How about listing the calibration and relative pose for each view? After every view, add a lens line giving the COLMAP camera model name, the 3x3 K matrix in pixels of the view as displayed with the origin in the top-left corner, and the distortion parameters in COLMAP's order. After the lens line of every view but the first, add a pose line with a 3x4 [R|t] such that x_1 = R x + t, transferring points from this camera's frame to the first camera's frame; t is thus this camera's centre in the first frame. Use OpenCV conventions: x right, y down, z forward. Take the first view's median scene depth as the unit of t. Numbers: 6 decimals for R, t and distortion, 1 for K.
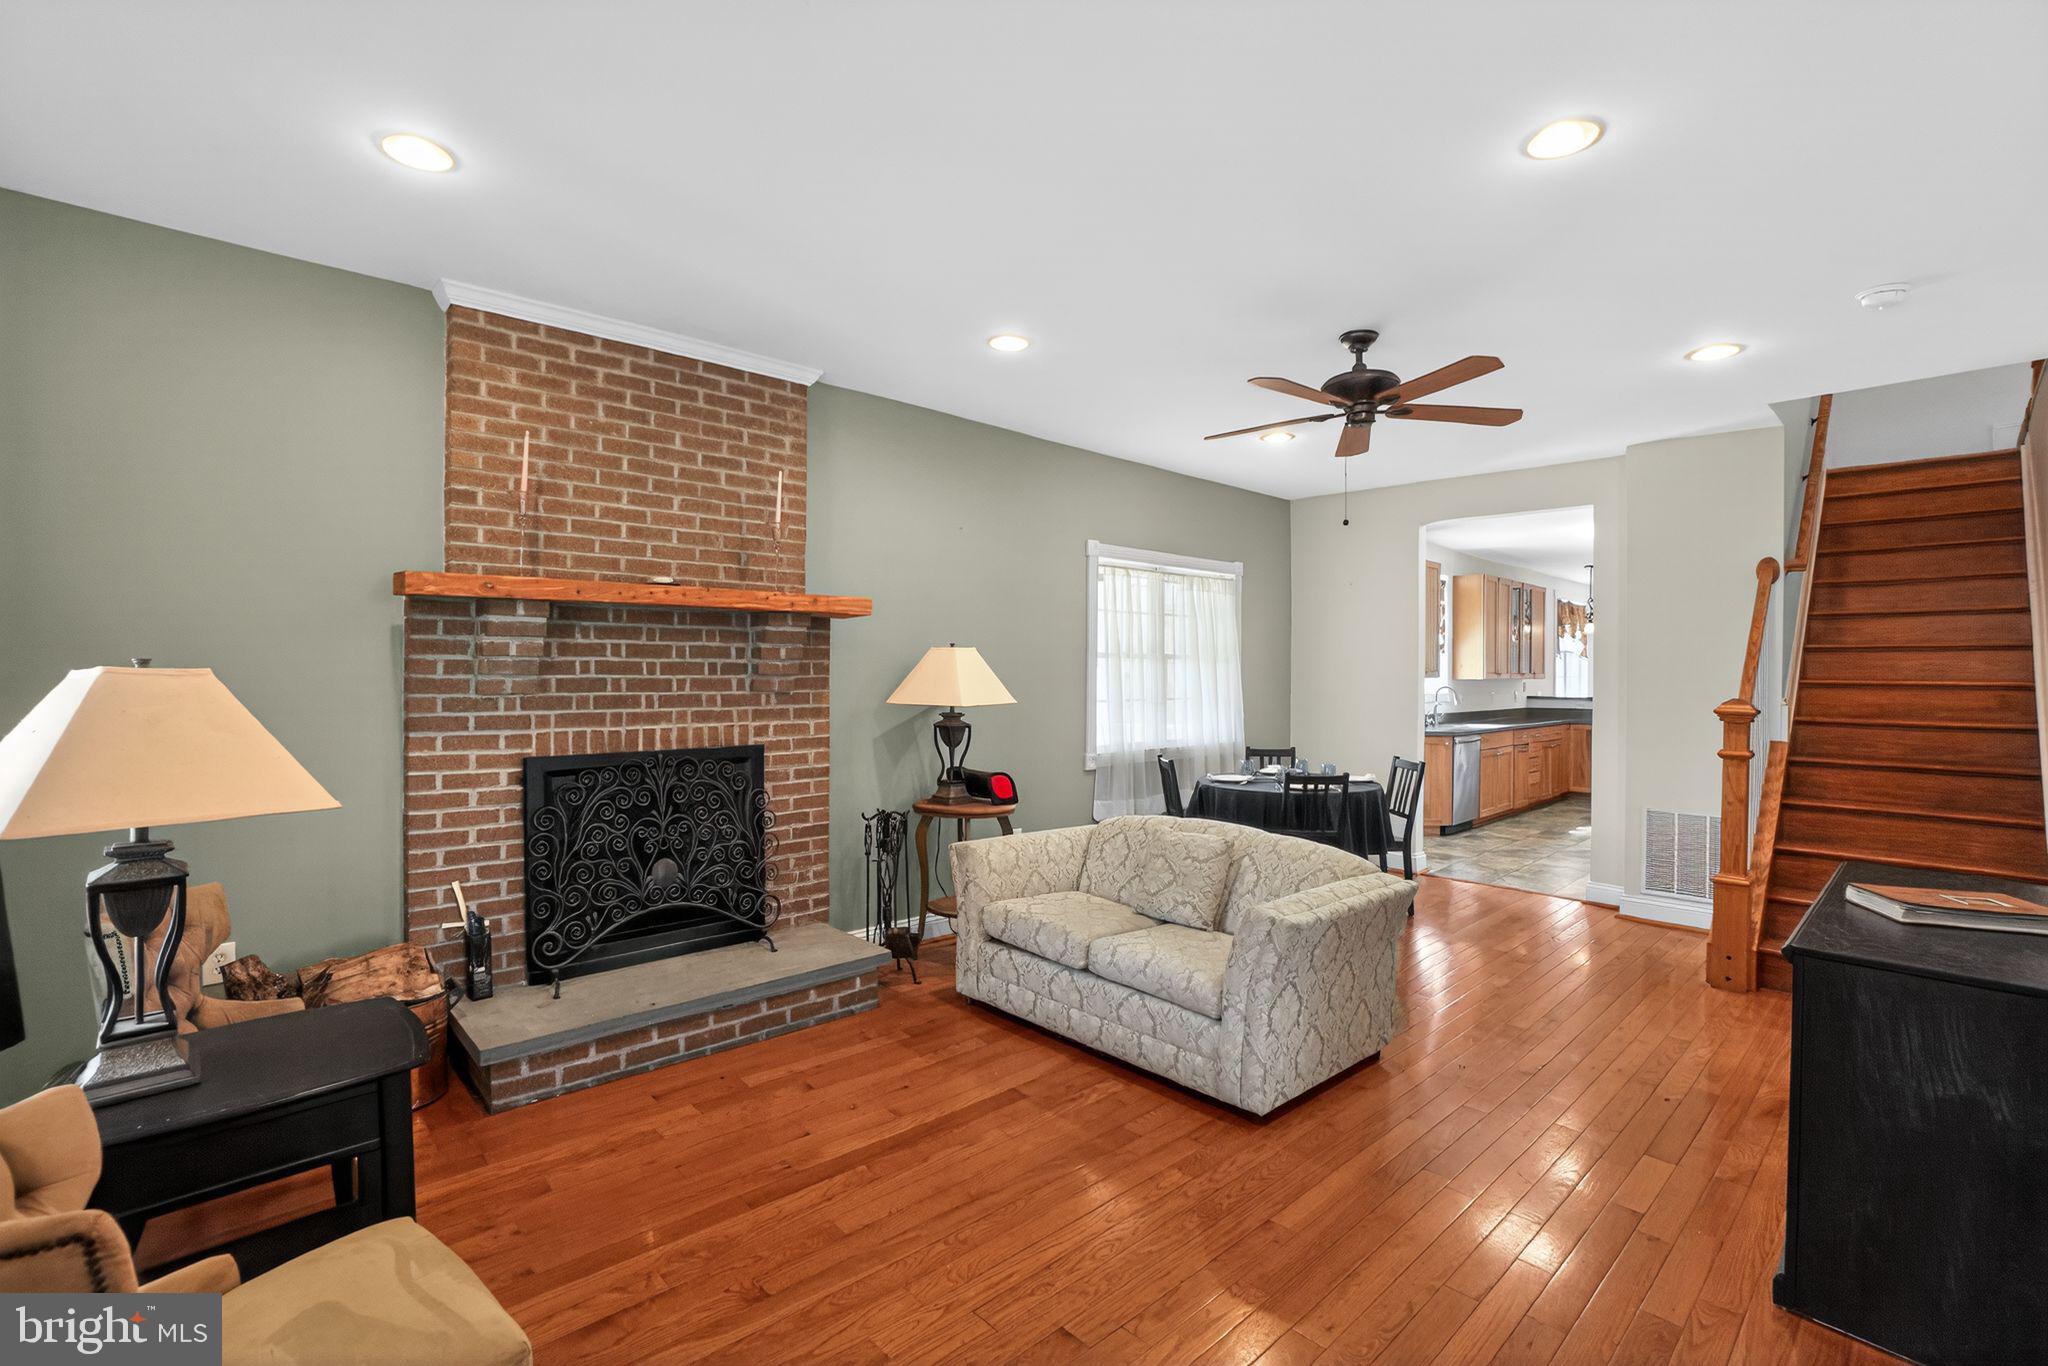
lens RADIAL K [[918.3, 0, 1024.0], [0, 918.3, 683.0], [0, 0, 1]] dist [-0.051585, 0.018357]
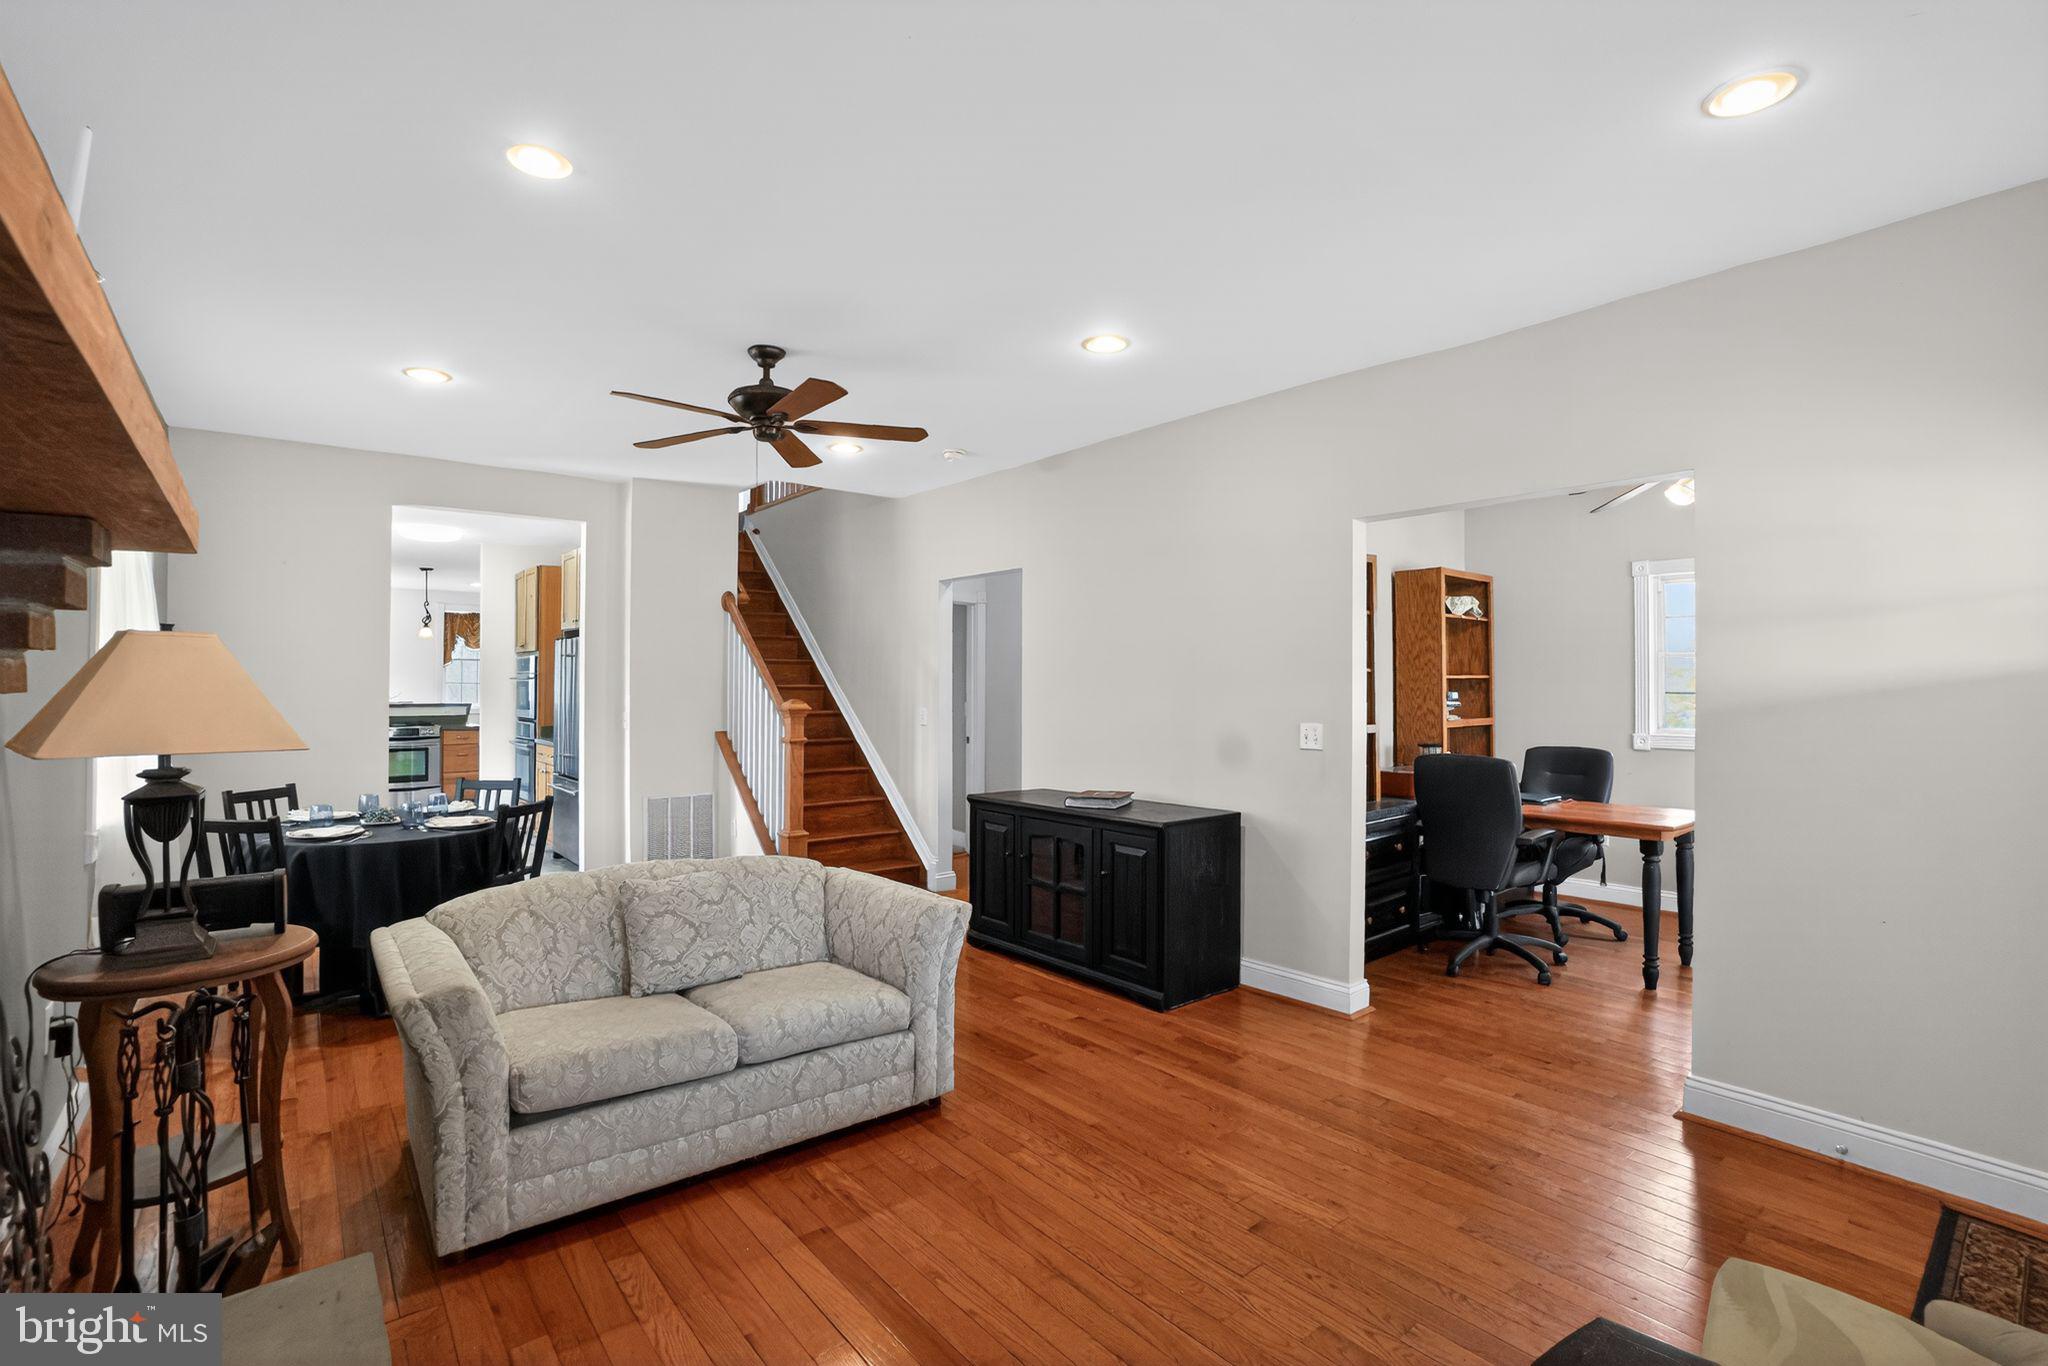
lens RADIAL K [[918.3, 0, 1024.0], [0, 918.3, 683.0], [0, 0, 1]] dist [-0.051585, 0.018357]
pose [[0.066894, -0.009465, 0.997715, -0.680215], [0.003936, 0.999950, 0.009222, -0.020499], [-0.997752, 0.003311, 0.066928, 0.694226]]
